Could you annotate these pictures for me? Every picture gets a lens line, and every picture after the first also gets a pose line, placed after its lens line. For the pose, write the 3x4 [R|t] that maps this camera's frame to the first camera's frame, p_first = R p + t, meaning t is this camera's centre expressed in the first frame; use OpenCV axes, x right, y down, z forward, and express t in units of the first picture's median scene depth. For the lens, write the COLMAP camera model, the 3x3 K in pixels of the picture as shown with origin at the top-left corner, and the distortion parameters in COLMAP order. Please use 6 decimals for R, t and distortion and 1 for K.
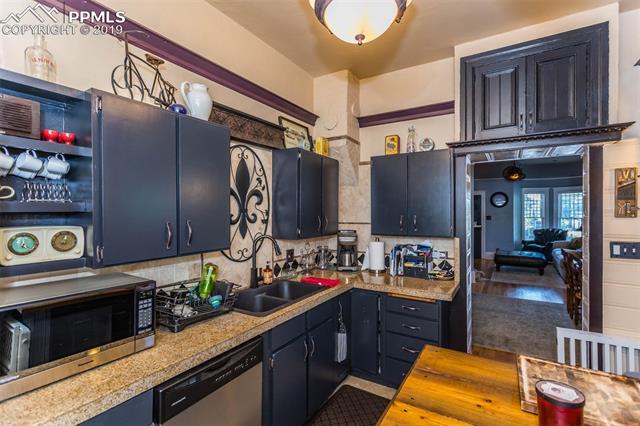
lens RADIAL K [[308.1, 0, 322.2], [0, 308.1, 212.4], [0, 0, 1]] dist [0.013538, 0.000848]
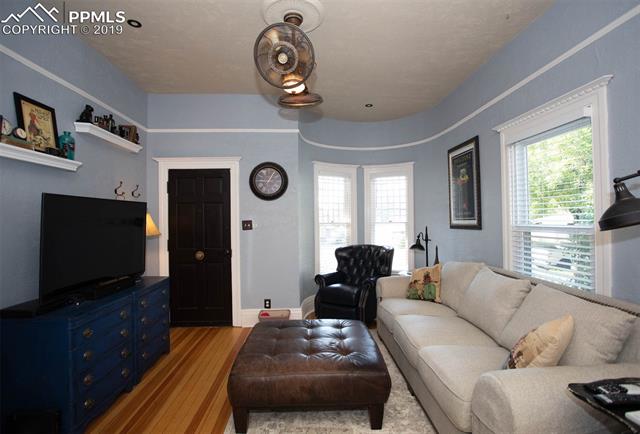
lens RADIAL K [[315.6, 0, 333.6], [0, 315.6, 216.8], [0, 0, 1]] dist [-0.039532, 0.008899]
pose [[0.808611, 0.002553, 0.588339, 0.387410], [0.009147, 0.999815, -0.016910, 0.015079], [-0.588273, 0.019055, 0.808438, 0.598368]]
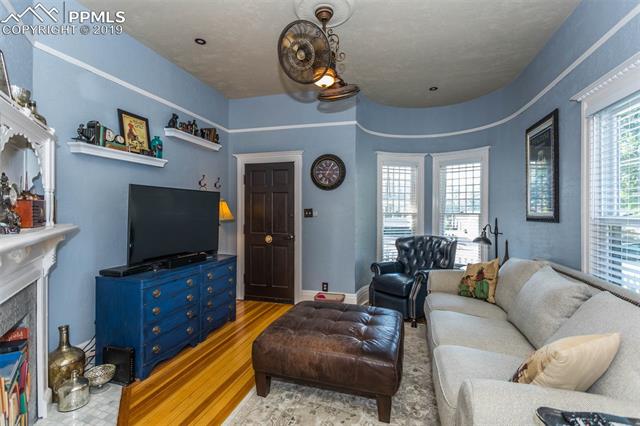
lens RADIAL K [[308.1, 0, 322.2], [0, 308.1, 211.3], [0, 0, 1]] dist [0.013538, 0.000848]
pose [[0.958717, 0.009138, 0.284217, 0.432493], [-0.007743, 0.999952, -0.006032, 0.018015], [-0.284258, 0.003582, 0.958741, 0.570901]]
